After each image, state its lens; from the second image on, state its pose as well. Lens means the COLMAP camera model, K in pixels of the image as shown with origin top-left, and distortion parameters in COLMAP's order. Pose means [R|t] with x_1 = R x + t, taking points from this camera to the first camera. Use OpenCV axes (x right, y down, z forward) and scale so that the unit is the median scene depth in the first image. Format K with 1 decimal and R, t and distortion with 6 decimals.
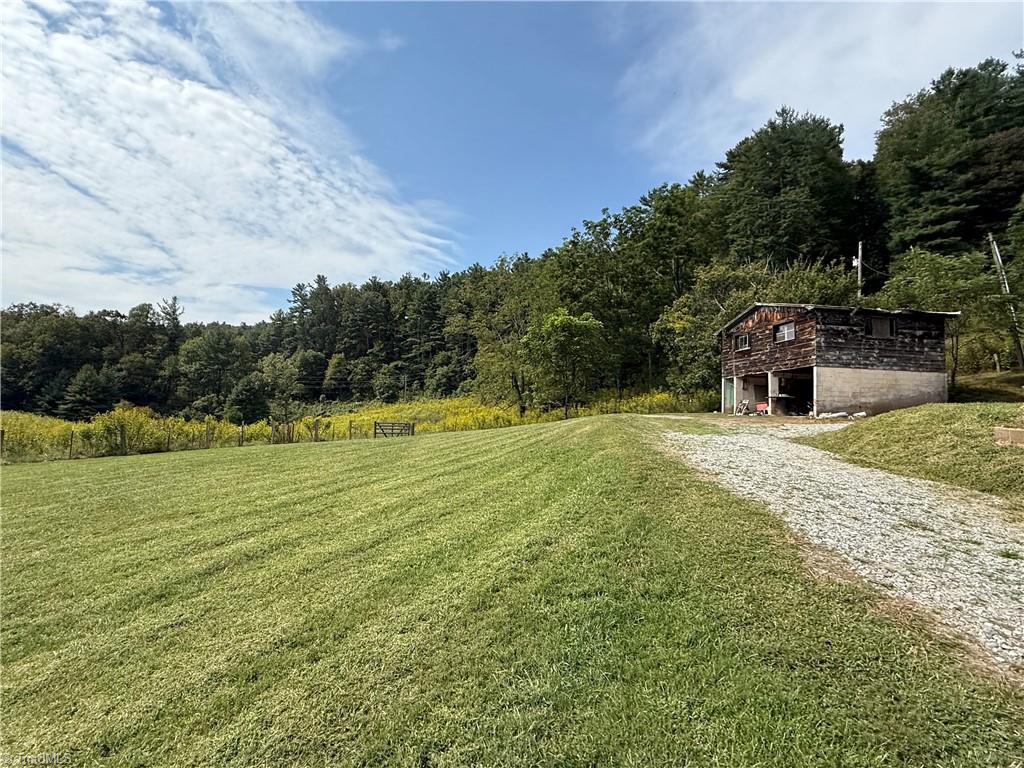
lens RADIAL K [[495.7, 0, 512.0], [0, 495.7, 384.0], [0, 0, 1]] dist [0.002866, -0.001104]
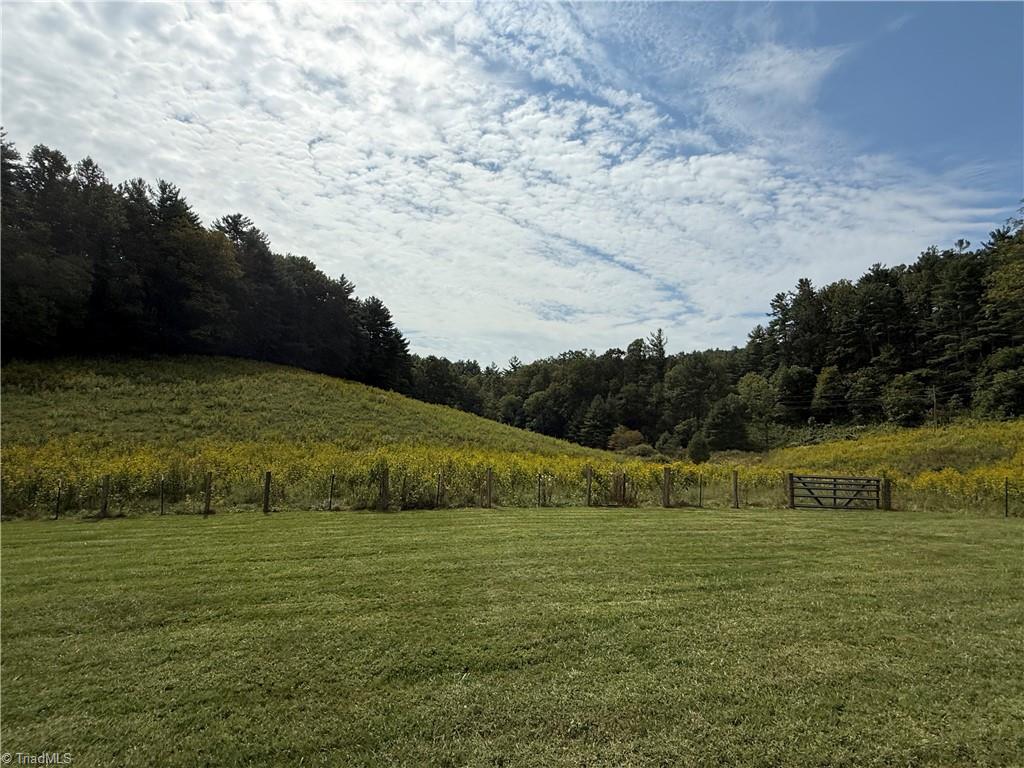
lens RADIAL K [[472.5, 0, 530.0], [0, 472.5, 391.4], [0, 0, 1]] dist [-0.015145, -0.000231]
pose [[0.586237, -0.057077, -0.808127, -0.015539], [0.031075, 0.998365, -0.047971, 0.001538], [0.809544, 0.003009, 0.587052, 0.144188]]
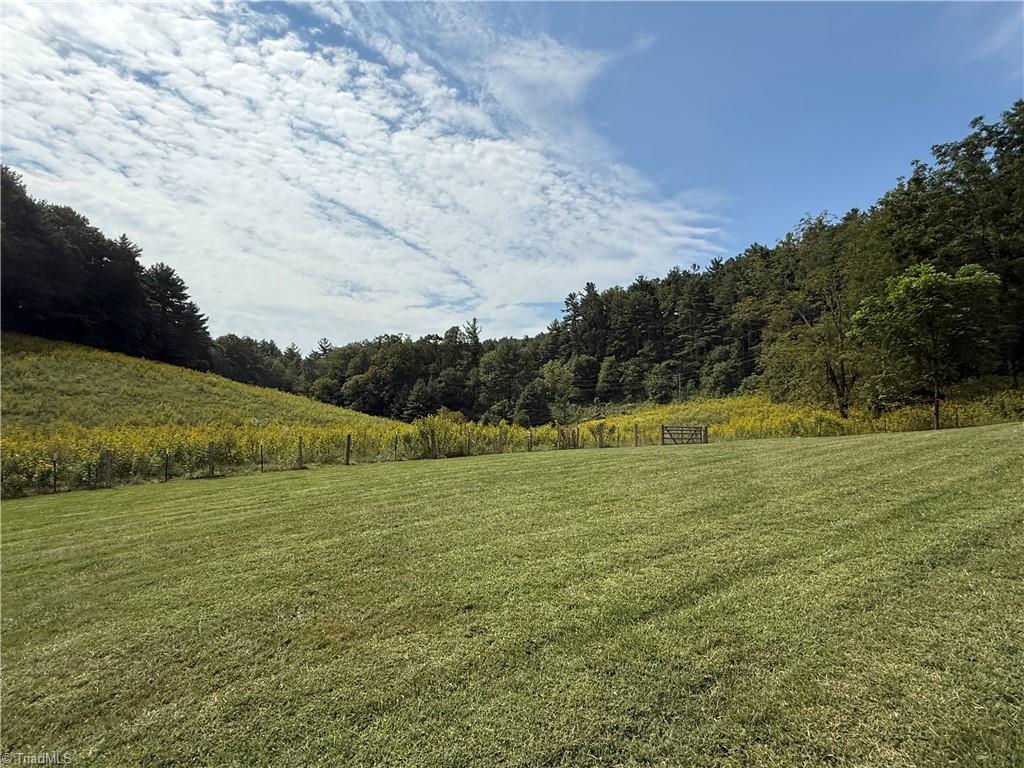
lens RADIAL K [[495.7, 0, 512.0], [0, 495.7, 384.0], [0, 0, 1]] dist [0.002866, -0.001104]
pose [[0.862360, -0.042447, -0.504514, -0.012109], [0.041221, 0.999058, -0.013596, 0.000704], [0.504615, -0.009071, 0.863297, 0.021395]]
